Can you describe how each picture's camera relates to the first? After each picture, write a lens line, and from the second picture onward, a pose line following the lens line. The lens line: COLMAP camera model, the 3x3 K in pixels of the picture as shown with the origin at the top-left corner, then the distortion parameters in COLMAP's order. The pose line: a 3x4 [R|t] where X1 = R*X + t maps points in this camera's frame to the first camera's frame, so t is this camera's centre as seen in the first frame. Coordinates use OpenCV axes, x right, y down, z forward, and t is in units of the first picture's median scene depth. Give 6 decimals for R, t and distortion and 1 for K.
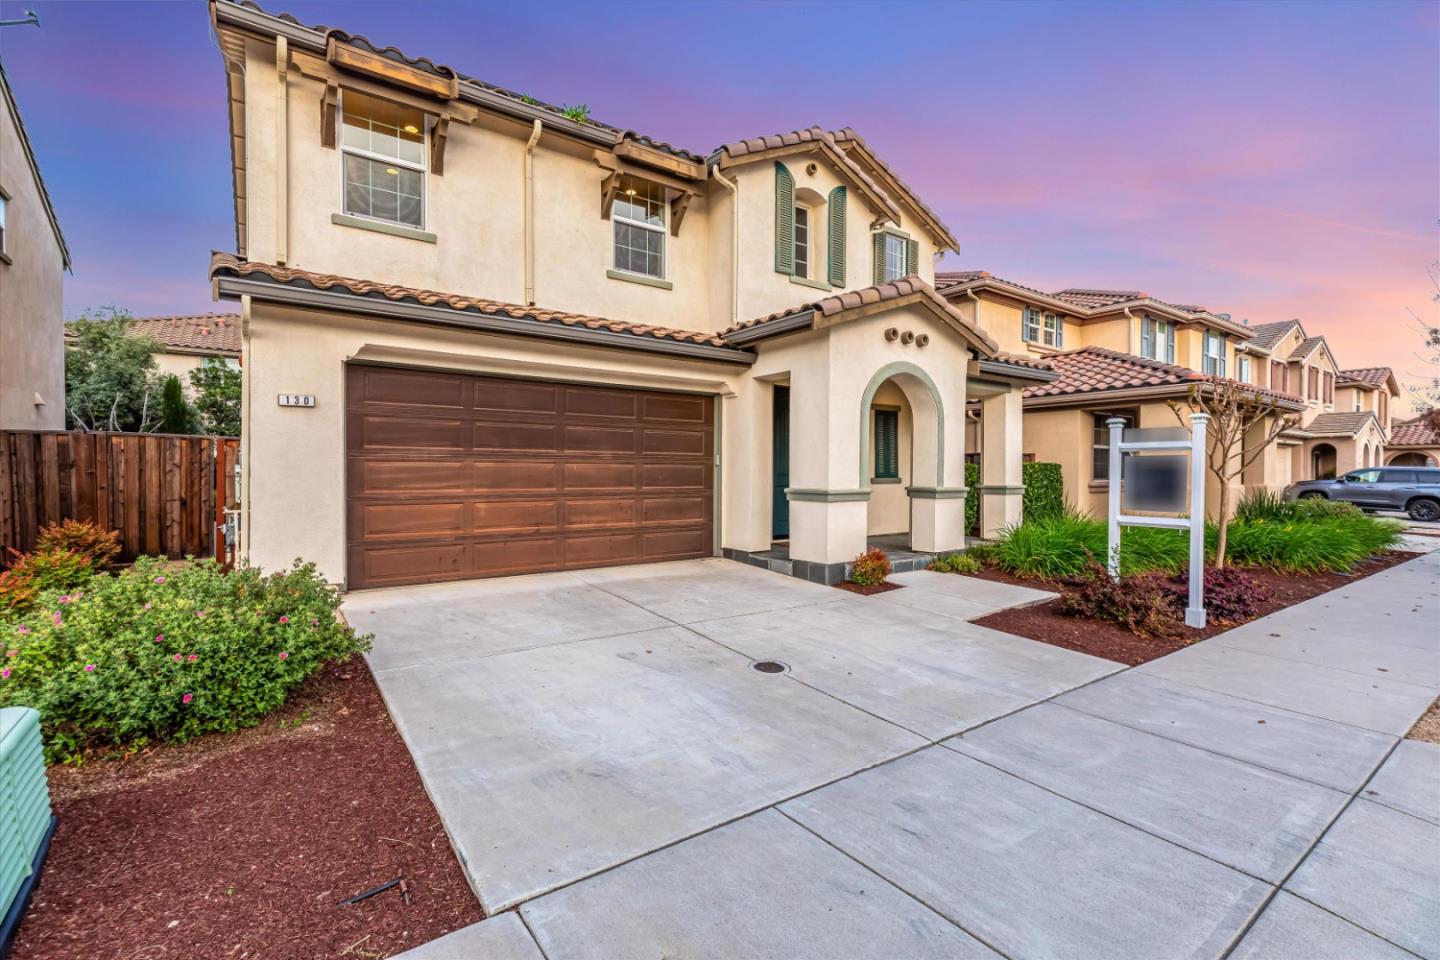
lens RADIAL K [[646.9, 0, 722.4], [0, 646.9, 474.4], [0, 0, 1]] dist [0.006606, -0.001839]
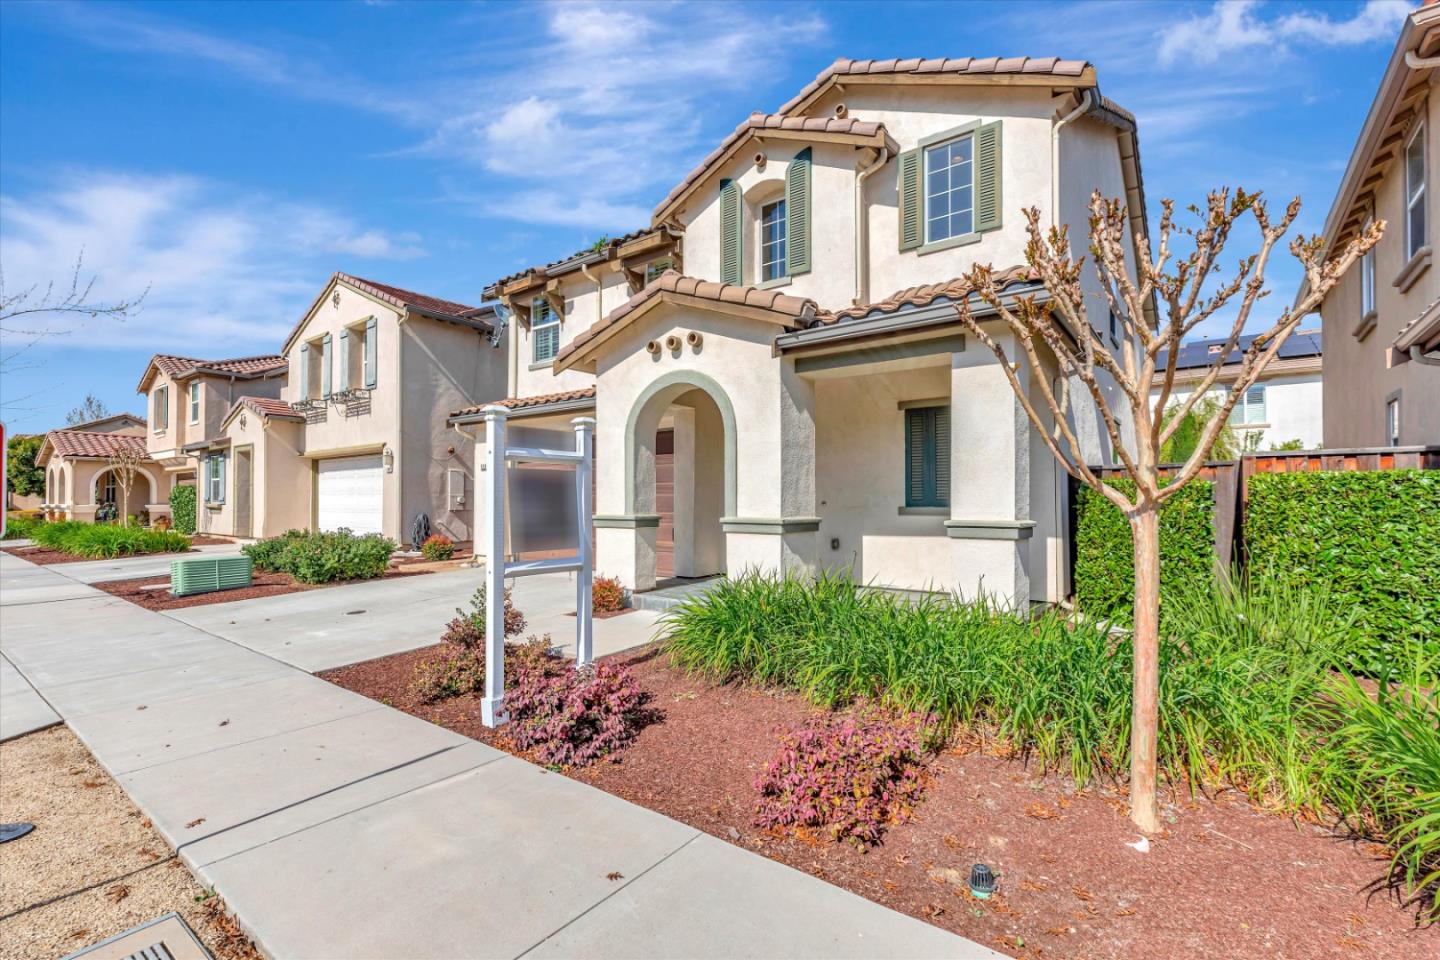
lens RADIAL K [[646.9, 0, 727.3], [0, 646.9, 496.2], [0, 0, 1]] dist [0.006606, -0.001839]
pose [[0.293417, -0.011436, -0.955916, 1.173439], [-0.003678, 0.999908, -0.013091, 0.005277], [0.955977, 0.007357, 0.293348, 0.840875]]
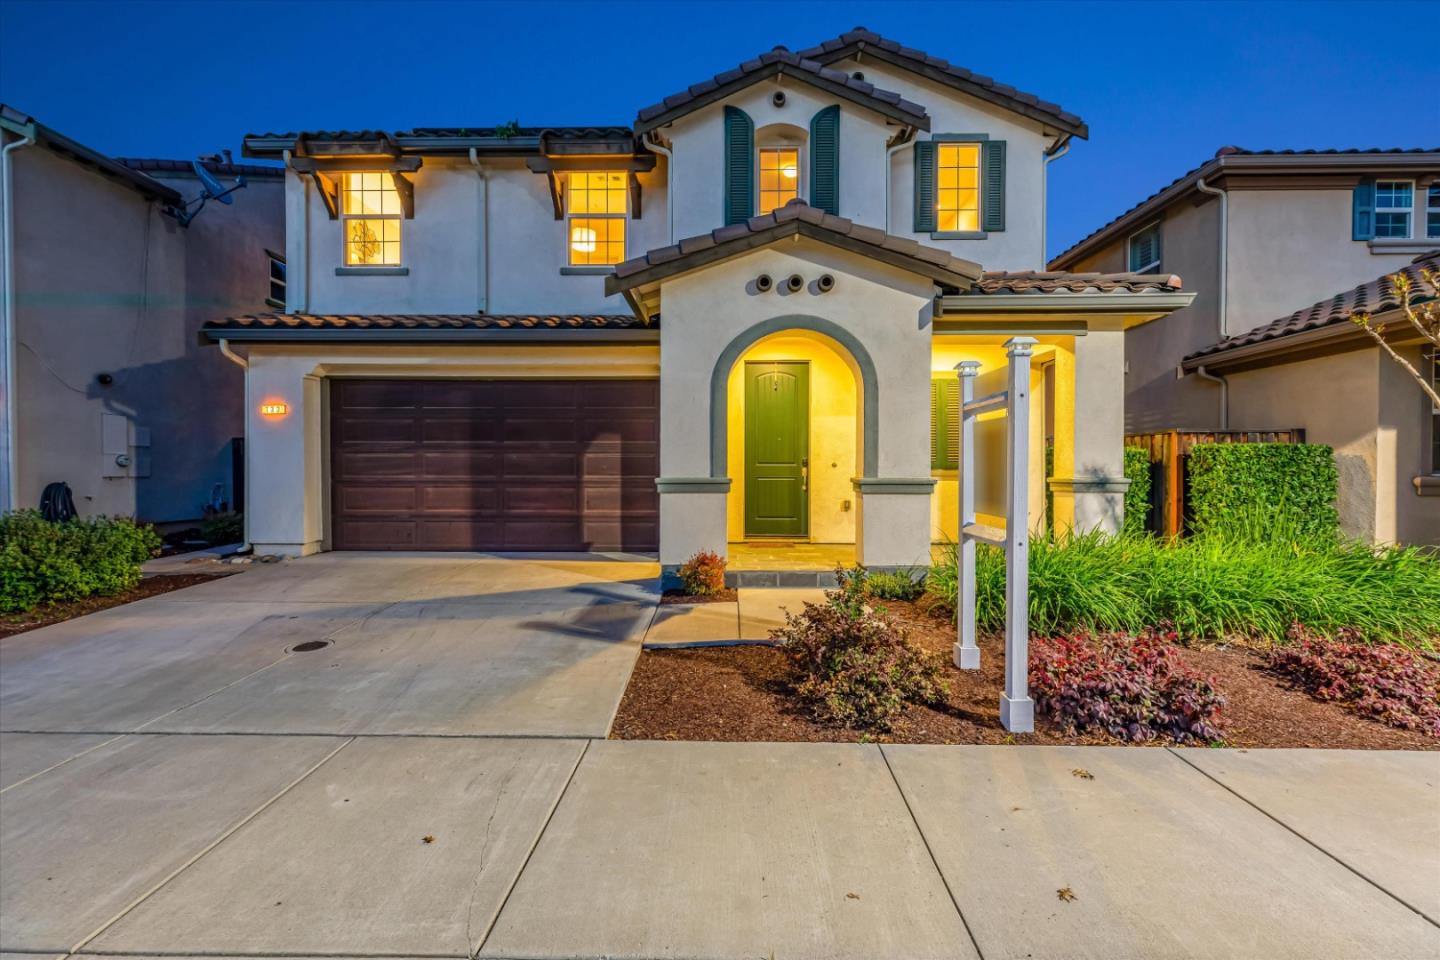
lens RADIAL K [[646.9, 0, 713.0], [0, 646.9, 475.3], [0, 0, 1]] dist [0.006606, -0.001839]
pose [[0.801204, 0.003986, -0.598378, 0.691440], [-0.000863, 0.999984, 0.005506, 0.014009], [0.598391, -0.003895, 0.801195, 0.329738]]
